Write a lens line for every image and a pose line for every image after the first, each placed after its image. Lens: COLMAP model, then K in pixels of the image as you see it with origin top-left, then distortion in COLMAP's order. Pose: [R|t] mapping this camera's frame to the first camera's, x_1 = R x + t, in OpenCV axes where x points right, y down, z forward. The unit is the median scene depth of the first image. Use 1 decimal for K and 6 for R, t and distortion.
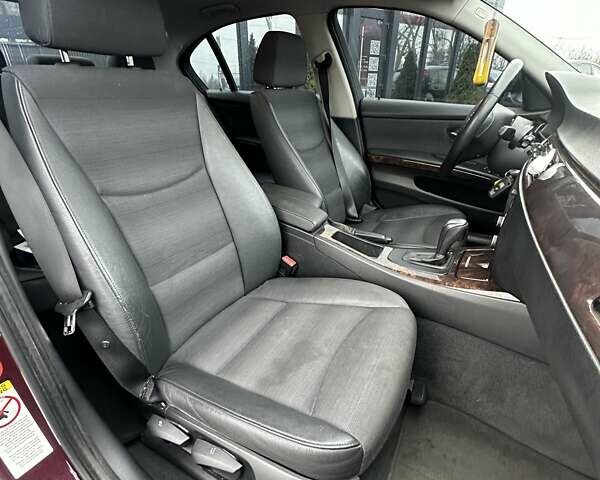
lens RADIAL K [[325.5, 0, 300.0], [0, 325.5, 240.0], [0, 0, 1]] dist [0.002406, 0.000854]
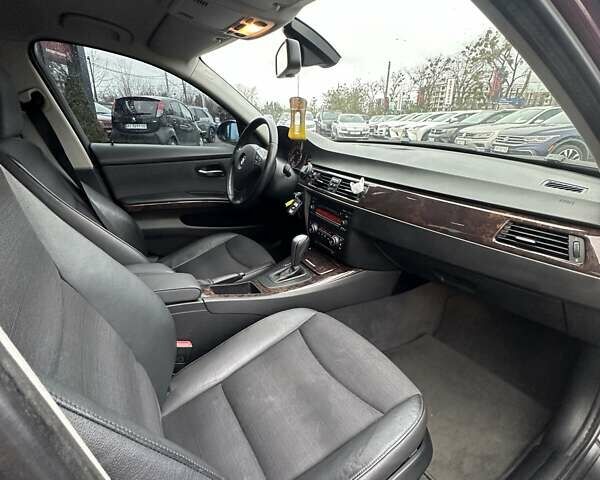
lens RADIAL K [[325.5, 0, 300.0], [0, 325.5, 240.0], [0, 0, 1]] dist [0.002406, 0.000854]
pose [[0.467729, -0.303743, 0.830042, -0.471244], [0.361836, 0.922602, 0.133720, -0.172302], [-0.806415, 0.237794, 0.541433, 0.224765]]
